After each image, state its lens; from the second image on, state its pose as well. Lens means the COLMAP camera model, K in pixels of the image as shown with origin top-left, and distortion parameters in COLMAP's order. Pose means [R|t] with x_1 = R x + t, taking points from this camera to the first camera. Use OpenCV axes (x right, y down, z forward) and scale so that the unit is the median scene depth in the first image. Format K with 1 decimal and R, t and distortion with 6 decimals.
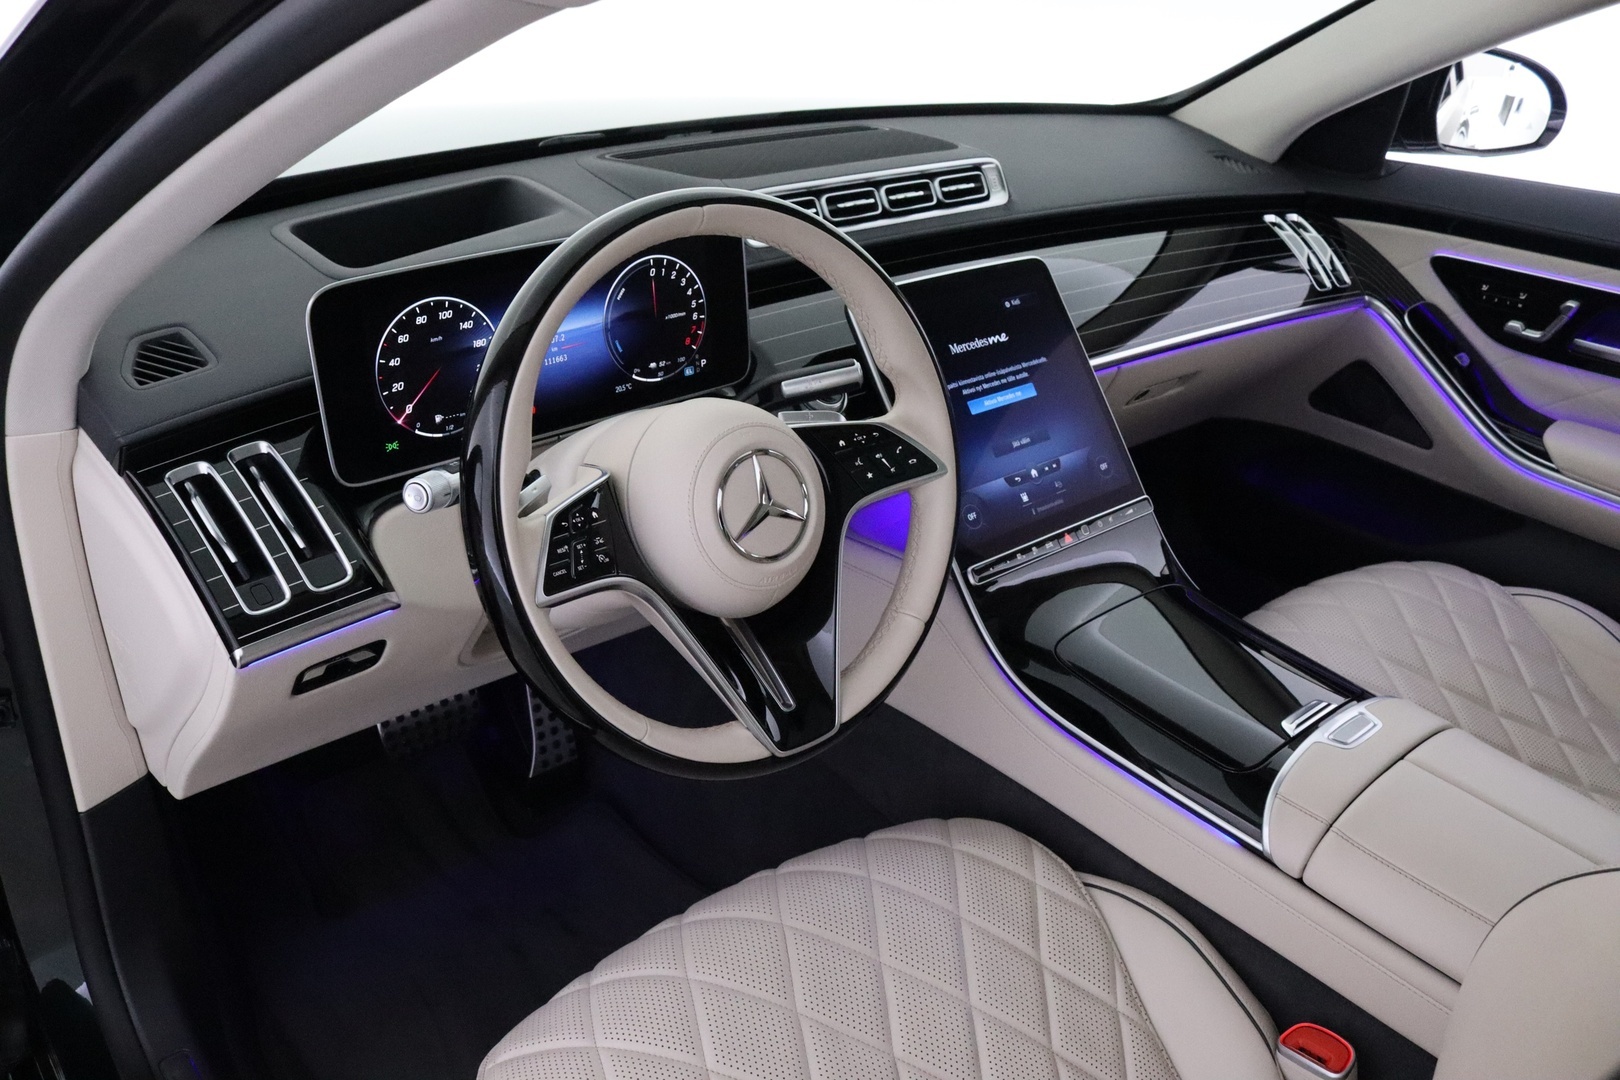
lens RADIAL K [[1335.1, 0, 798.6], [0, 1335.1, 548.4], [0, 0, 1]] dist [-0.155673, 0.114939]
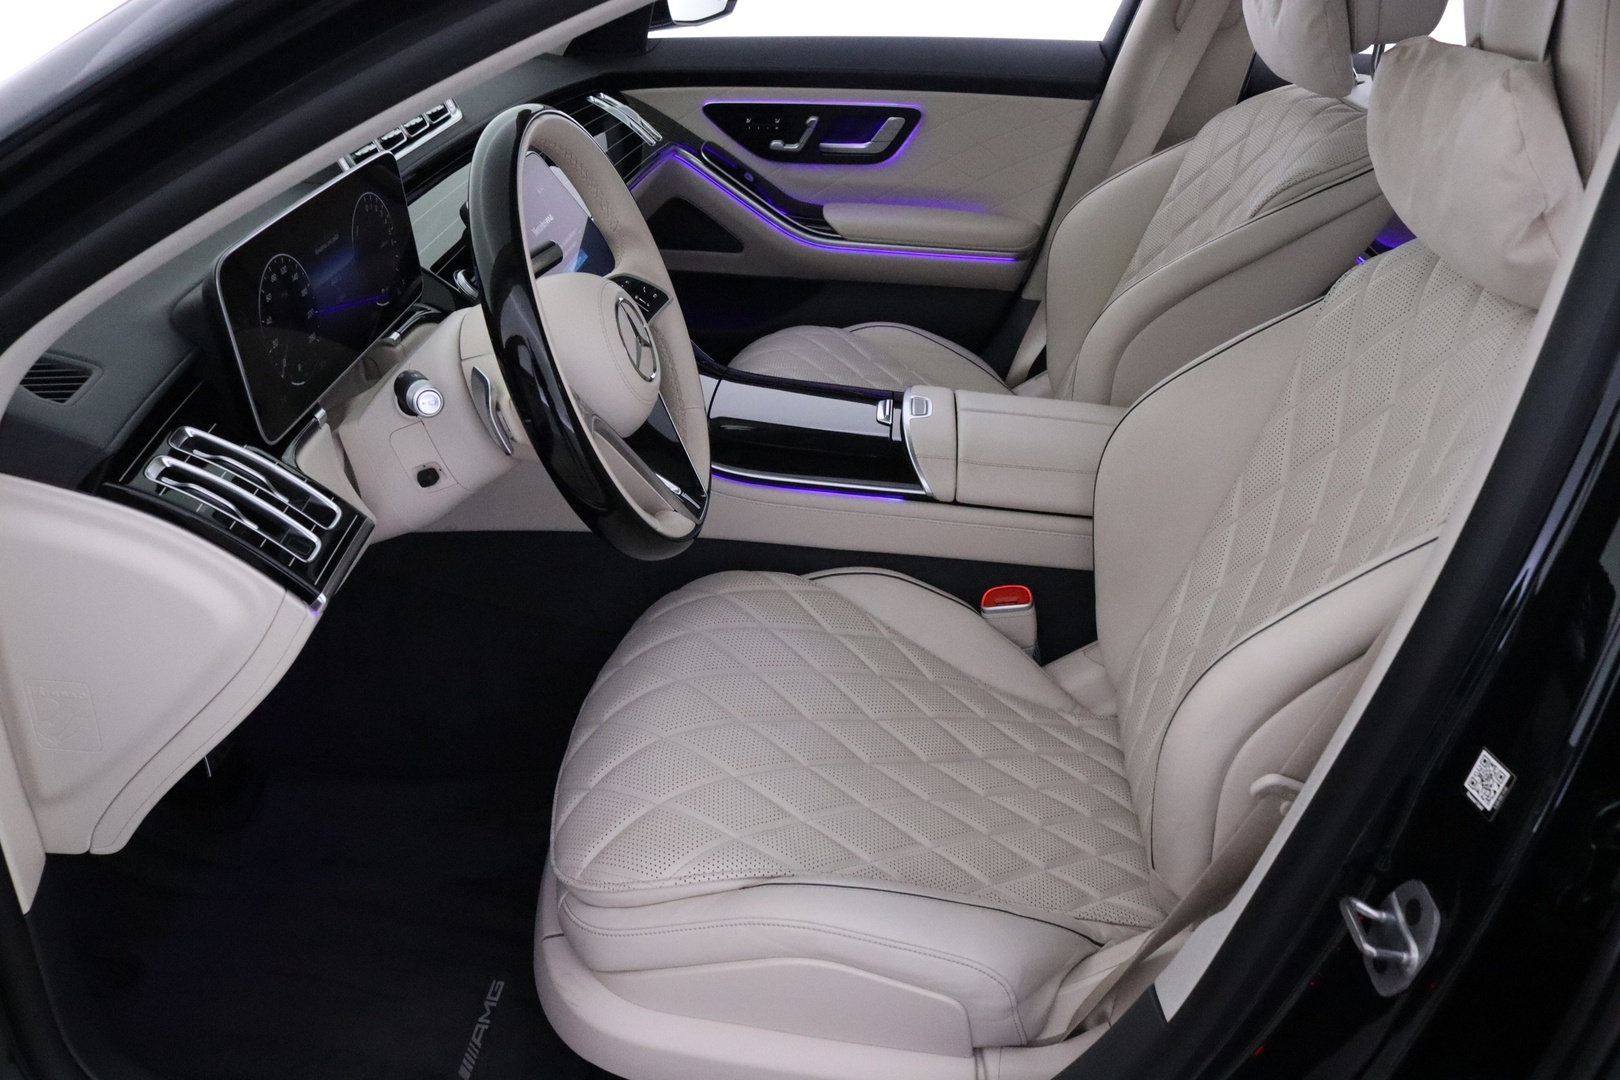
lens RADIAL K [[1335.1, 0, 797.3], [0, 1335.1, 537.1], [0, 0, 1]] dist [-0.155673, 0.114939]
pose [[0.708886, -0.352285, 0.611045, -0.599629], [0.326003, 0.931892, 0.159059, -0.006111], [-0.625462, 0.086448, 0.775451, -0.056462]]
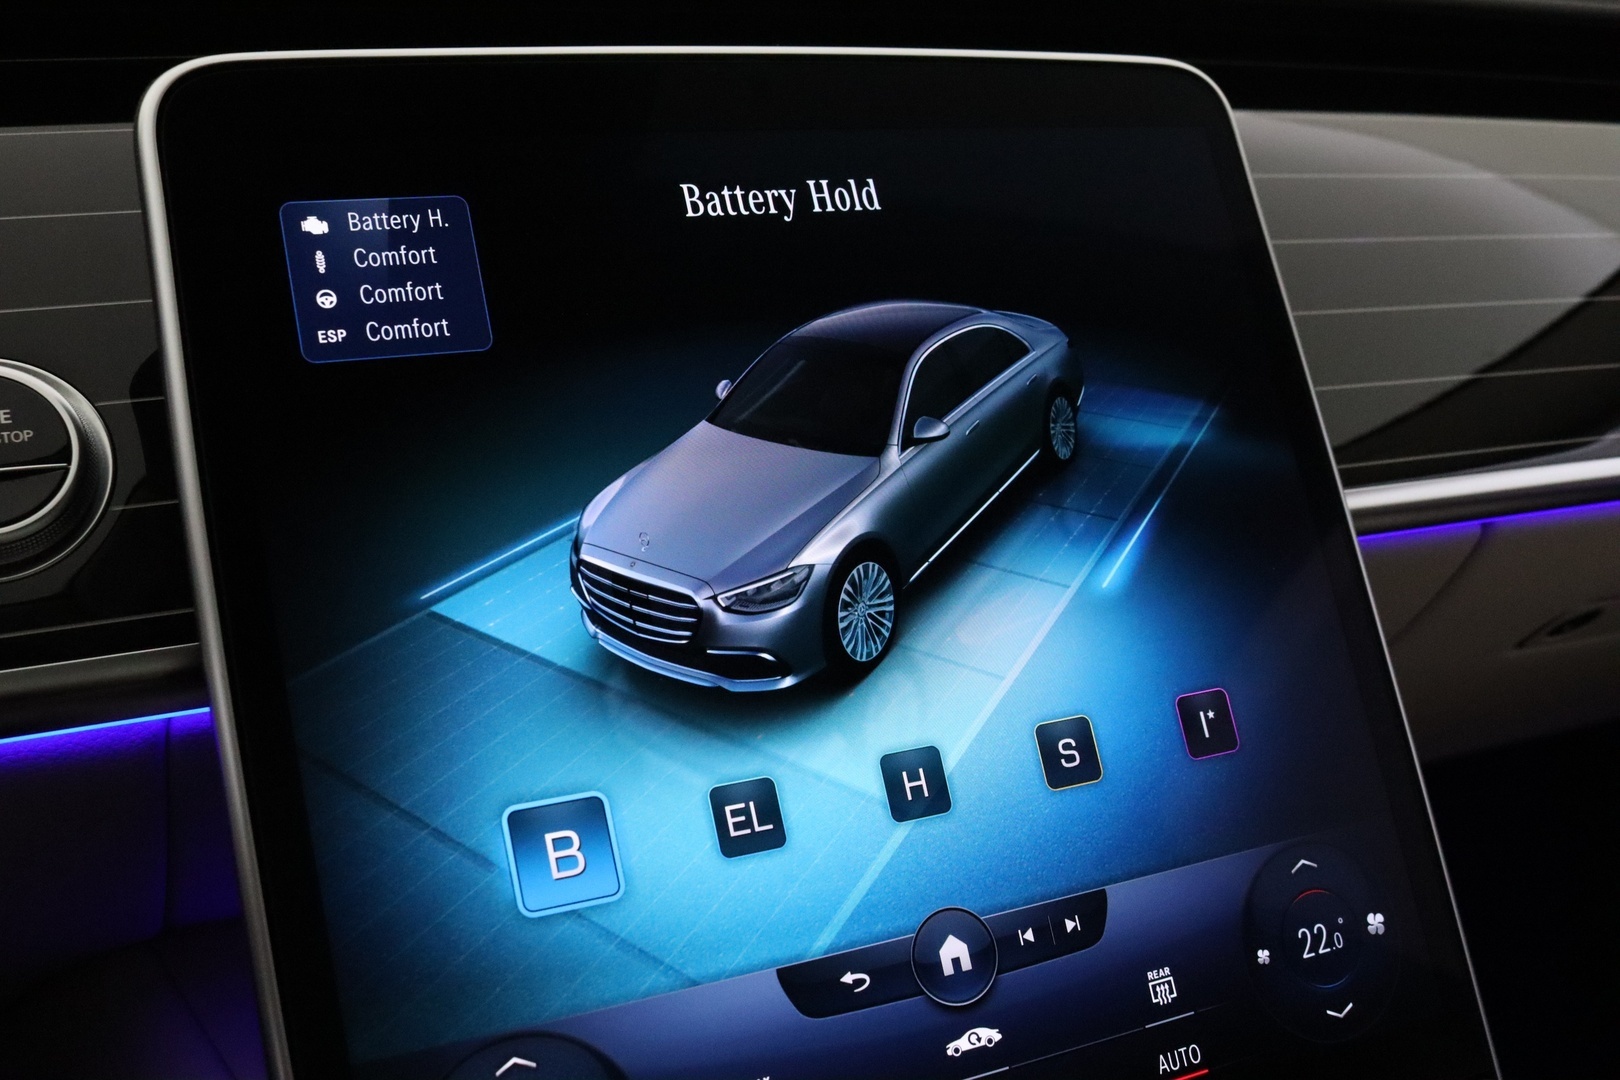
lens RADIAL K [[1729.6, 0, 810.0], [0, 1729.6, 534.7], [0, 0, 1]] dist [-0.072913, 0.000000]
pose [[0.969879, 0.139857, -0.199438, 0.225171], [-0.154236, 0.986306, -0.058406, -0.118065], [0.188539, 0.087407, 0.978168, 0.792278]]
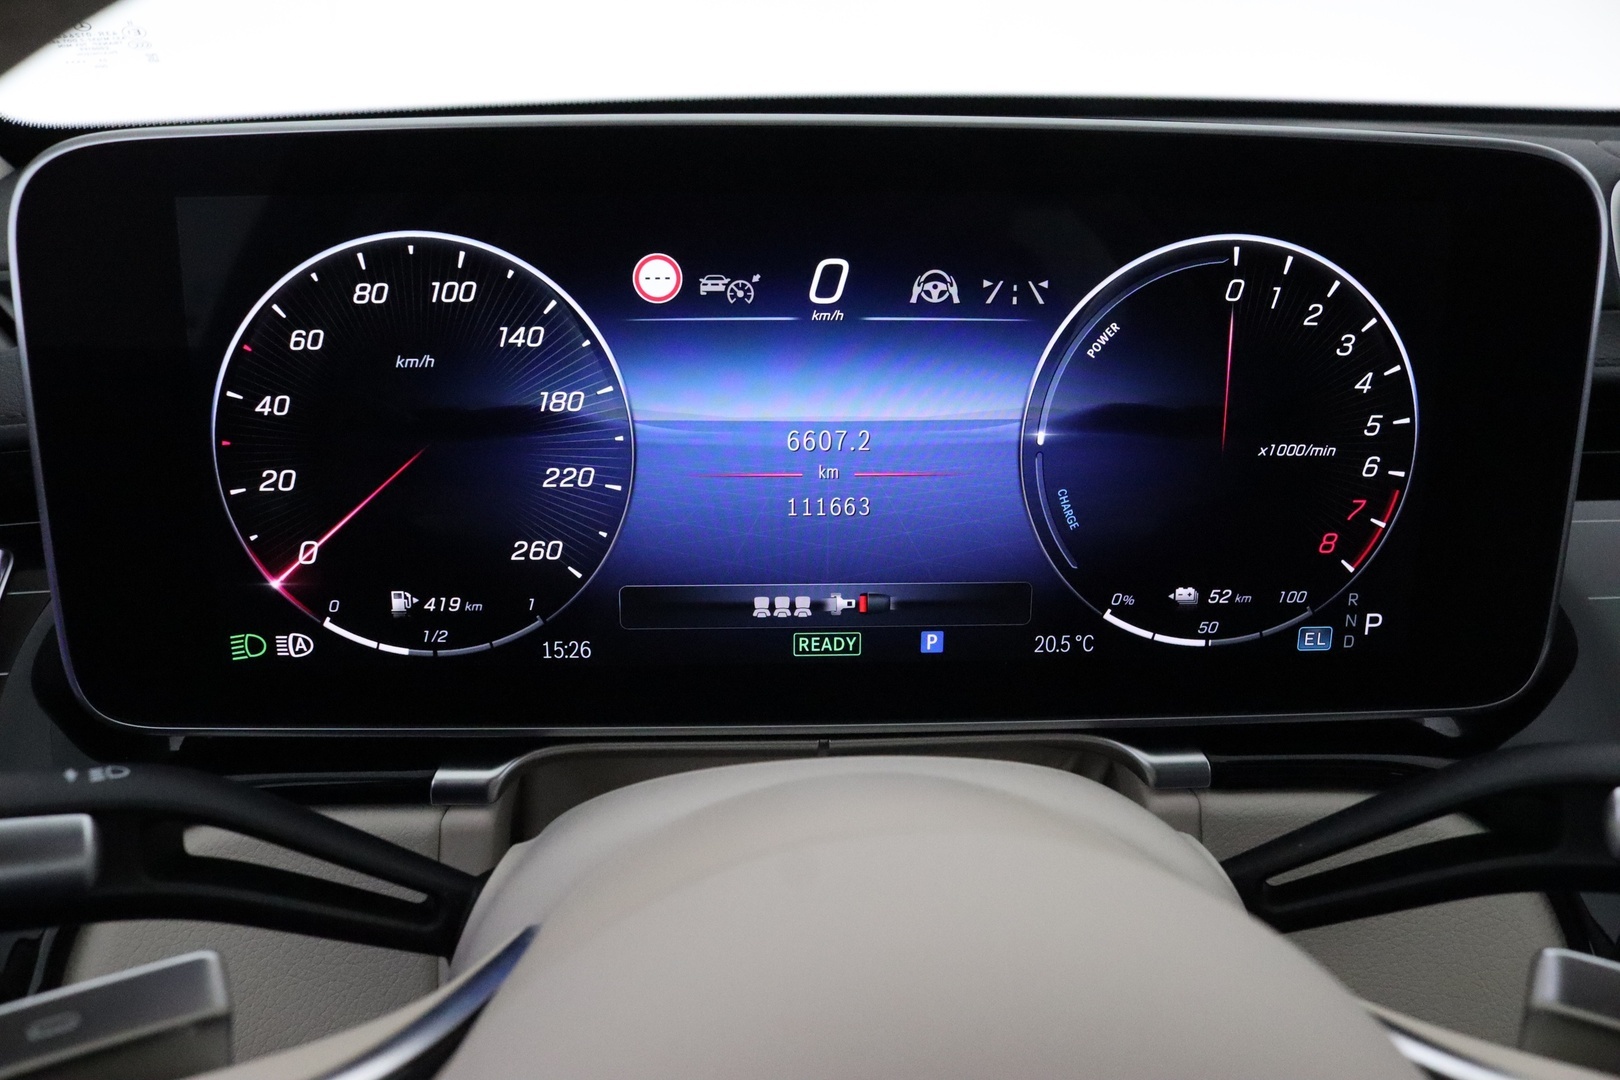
lens RADIAL K [[1335.1, 0, 808.4], [0, 1335.1, 556.8], [0, 0, 1]] dist [-0.155673, 0.114939]
pose [[0.782789, 0.198971, -0.589621, 0.000275], [-0.270008, 0.962267, -0.033744, -0.110379], [0.560658, 0.185617, 0.806975, 0.691342]]
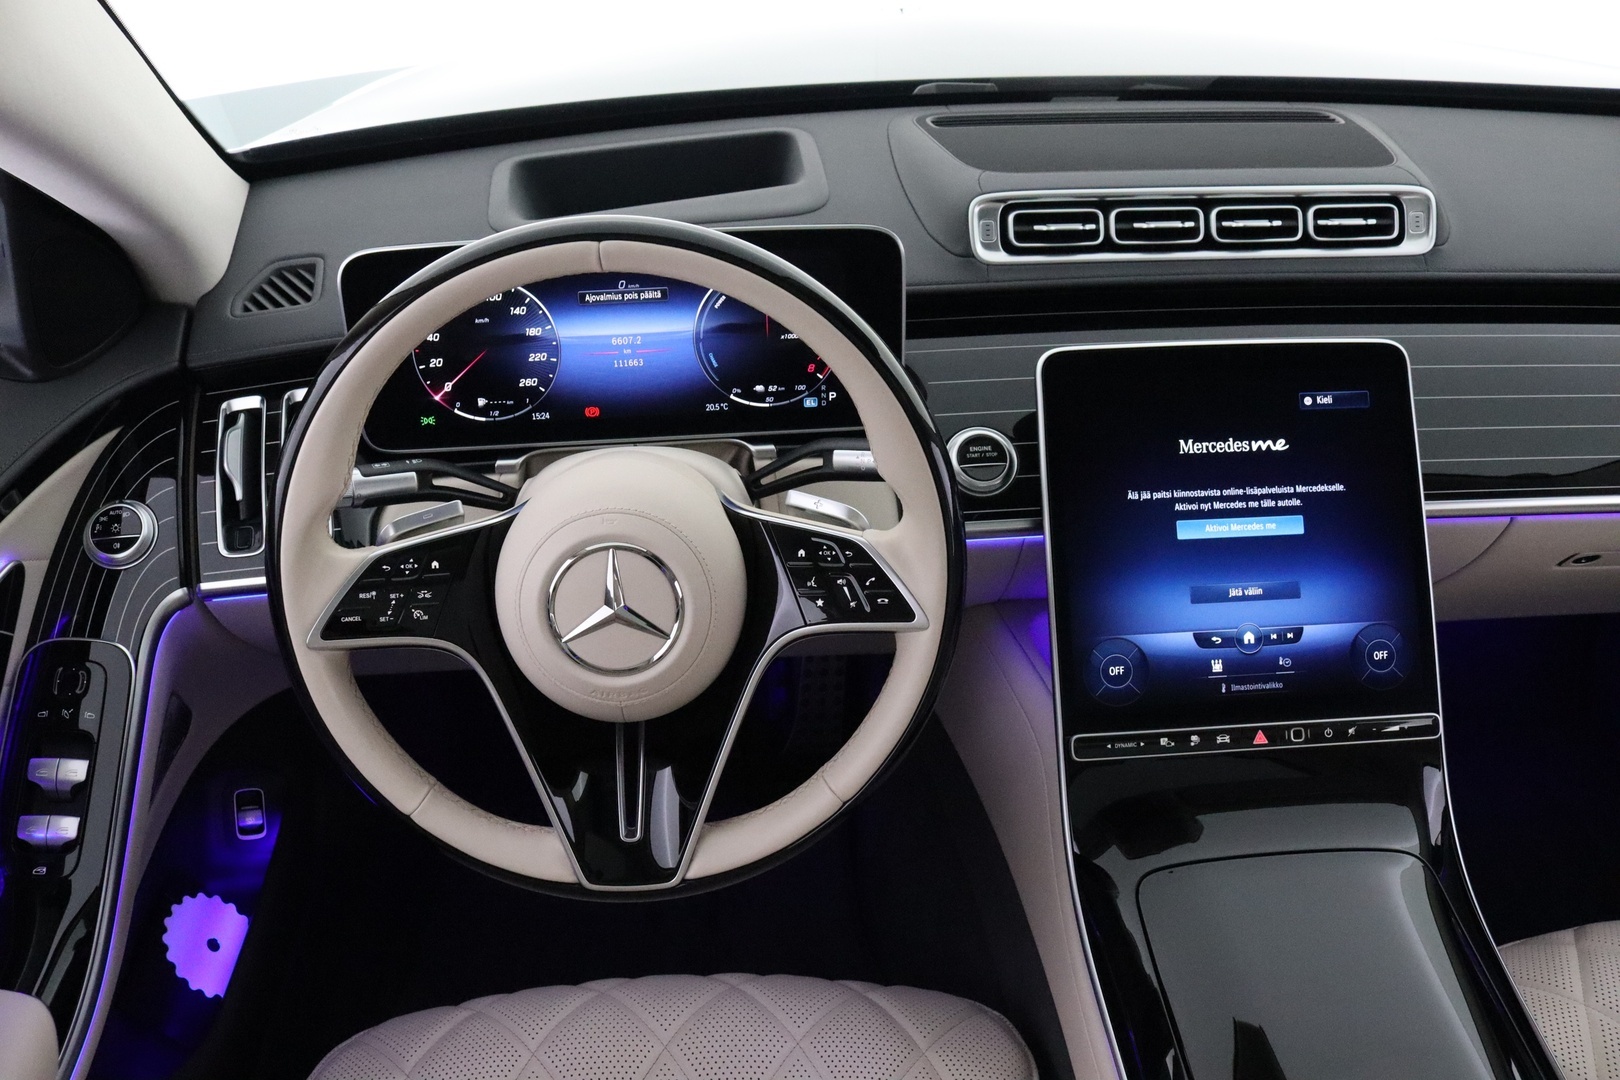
lens RADIAL K [[1335.1, 0, 813.7], [0, 1335.1, 548.1], [0, 0, 1]] dist [-0.155673, 0.114939]
pose [[0.801183, 0.289104, -0.523952, 0.391627], [-0.239512, 0.957288, 0.161966, -0.183253], [0.548398, -0.004272, 0.836207, 0.295005]]
